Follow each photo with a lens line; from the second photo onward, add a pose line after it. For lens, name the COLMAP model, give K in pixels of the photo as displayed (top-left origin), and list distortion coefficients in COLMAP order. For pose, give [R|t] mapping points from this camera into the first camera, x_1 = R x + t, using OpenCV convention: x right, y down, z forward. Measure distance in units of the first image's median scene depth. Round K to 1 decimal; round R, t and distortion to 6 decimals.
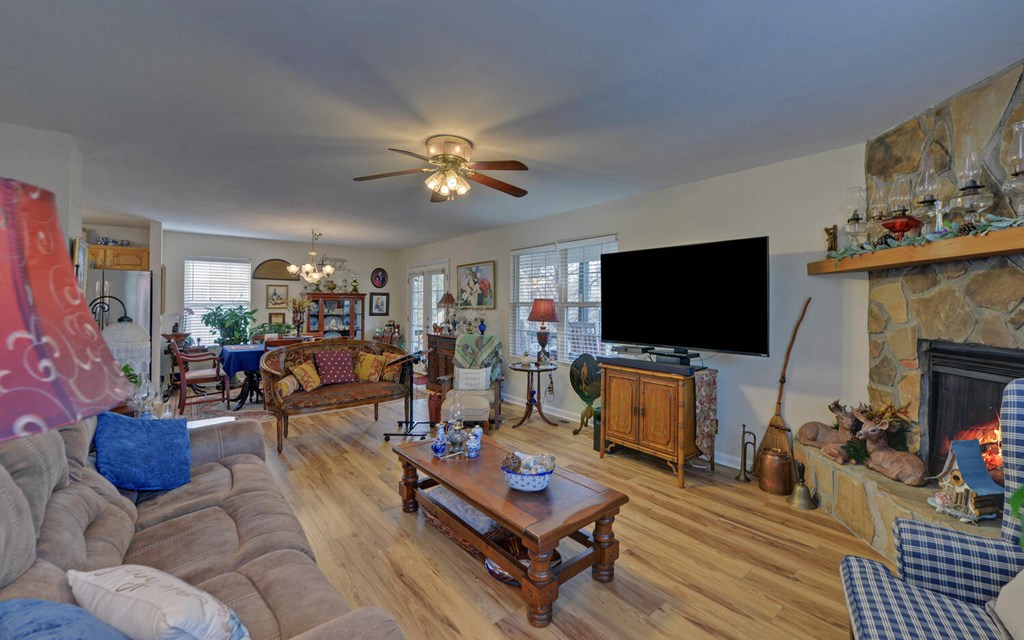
lens RADIAL K [[406.1, 0, 511.0], [0, 406.1, 299.6], [0, 0, 1]] dist [-0.002962, -0.000292]
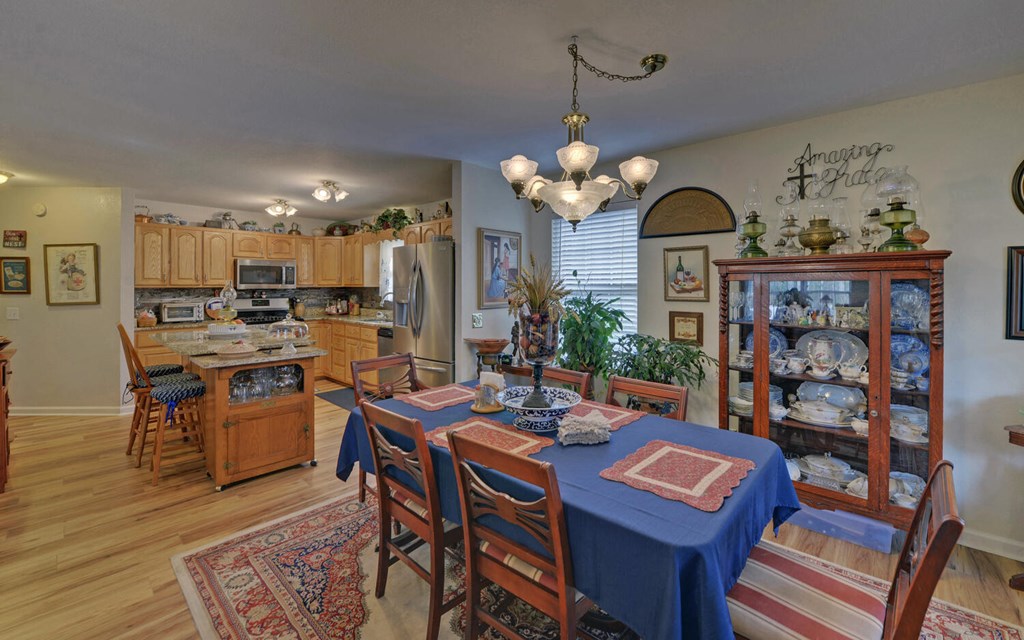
lens RADIAL K [[413.4, 0, 516.7], [0, 413.4, 288.8], [0, 0, 1]] dist [-0.007047, -0.000538]
pose [[0.123816, 0.005242, -0.992291, -0.194603], [0.011535, 0.999911, 0.006722, 0.003839], [0.992238, -0.012279, 0.123744, 0.925689]]
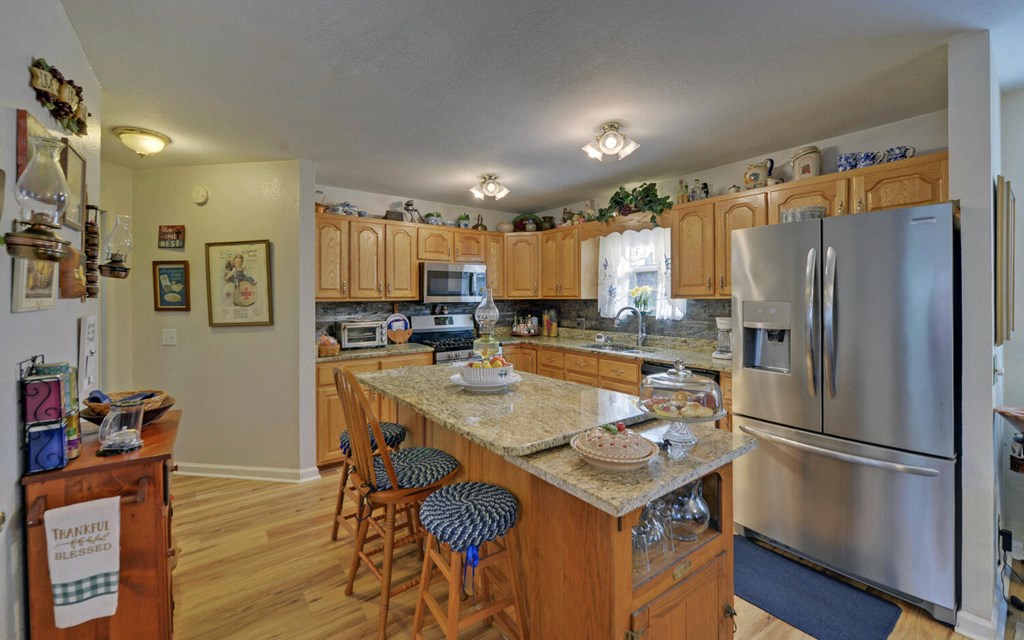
lens RADIAL K [[406.1, 0, 511.0], [0, 406.1, 299.6], [0, 0, 1]] dist [-0.002962, -0.000292]
pose [[-0.052526, 0.004353, -0.998610, -0.508858], [0.016617, 0.999856, 0.003484, -0.001575], [0.998481, -0.016411, -0.052591, 0.611807]]
